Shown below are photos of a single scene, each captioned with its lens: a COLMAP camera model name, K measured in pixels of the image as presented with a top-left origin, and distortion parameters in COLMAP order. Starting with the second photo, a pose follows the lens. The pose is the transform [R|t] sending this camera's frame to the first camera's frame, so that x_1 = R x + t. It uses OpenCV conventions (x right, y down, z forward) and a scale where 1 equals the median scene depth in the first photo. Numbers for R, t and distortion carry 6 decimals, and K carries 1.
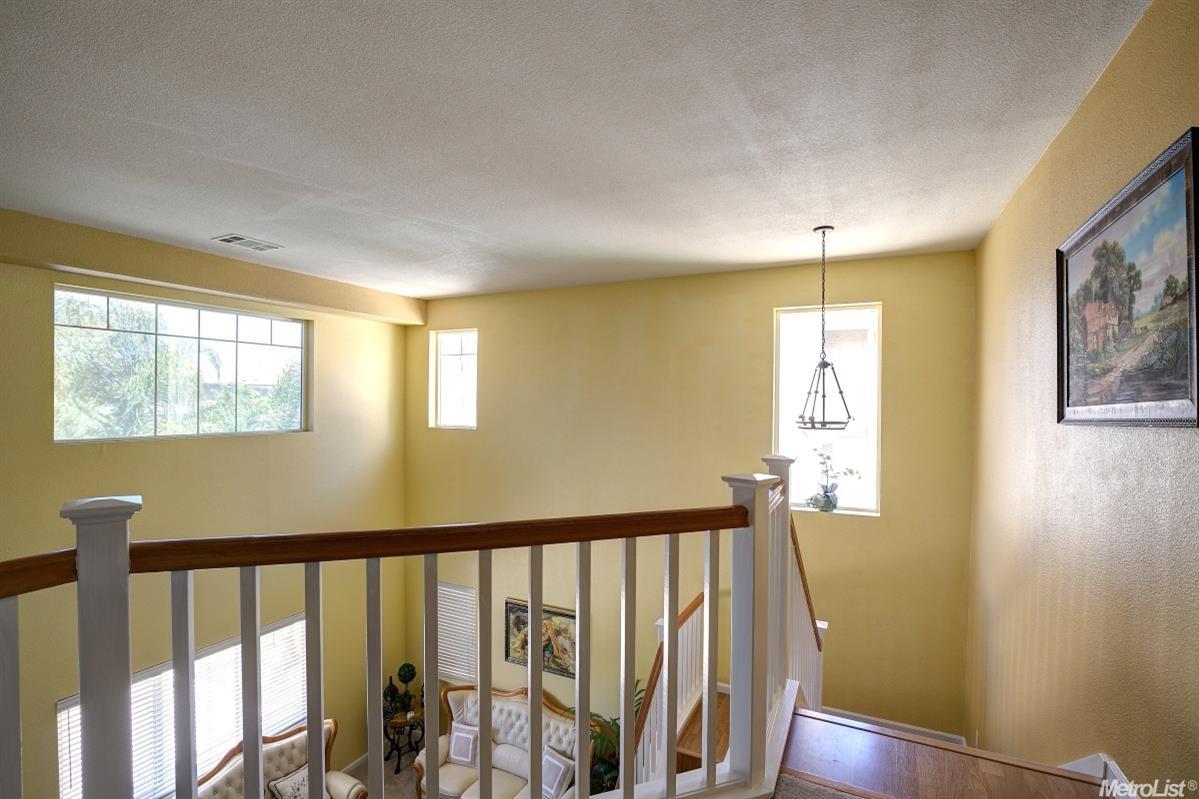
lens RADIAL K [[567.5, 0, 599.5], [0, 567.5, 399.5], [0, 0, 1]] dist [-0.018245, 0.000294]
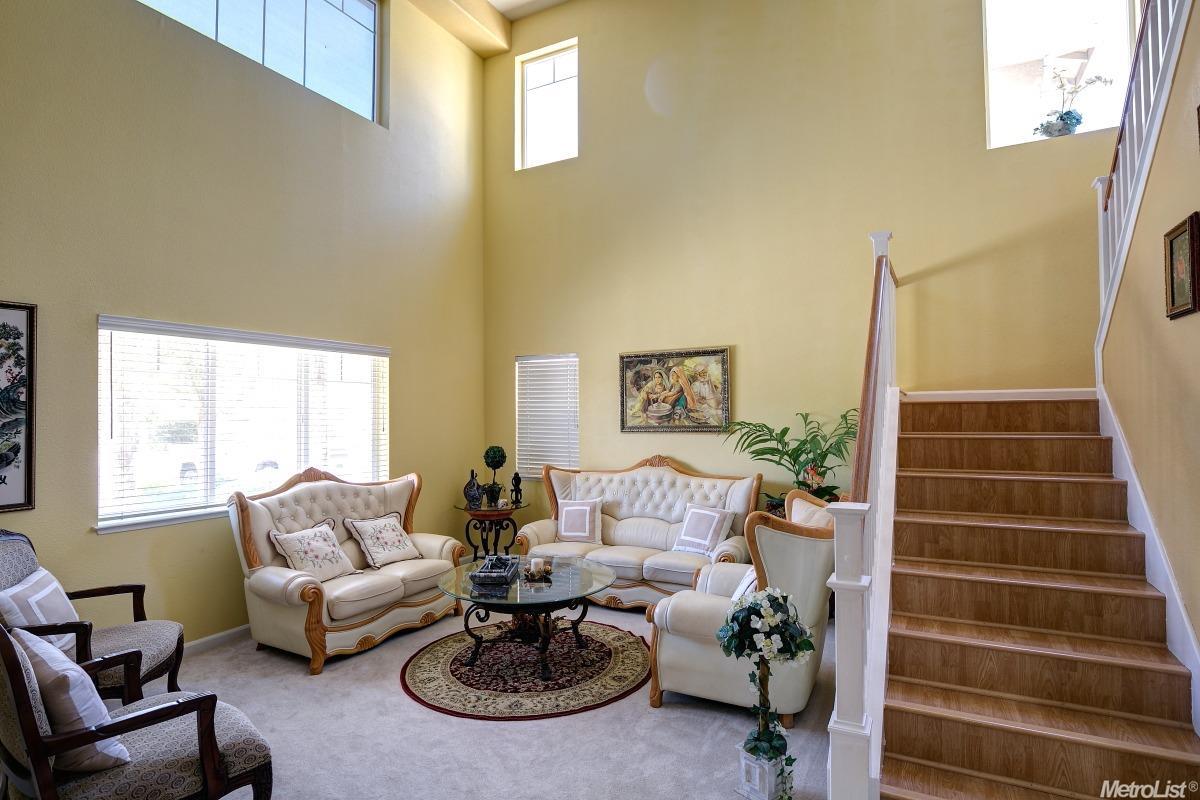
lens RADIAL K [[628.7, 0, 607.0], [0, 628.7, 403.1], [0, 0, 1]] dist [-0.023049, 0.000821]
pose [[0.999784, -0.015298, -0.014086, -0.180313], [0.014834, 0.999363, -0.032466, 0.468483], [0.014573, 0.032250, 0.999374, 0.118587]]
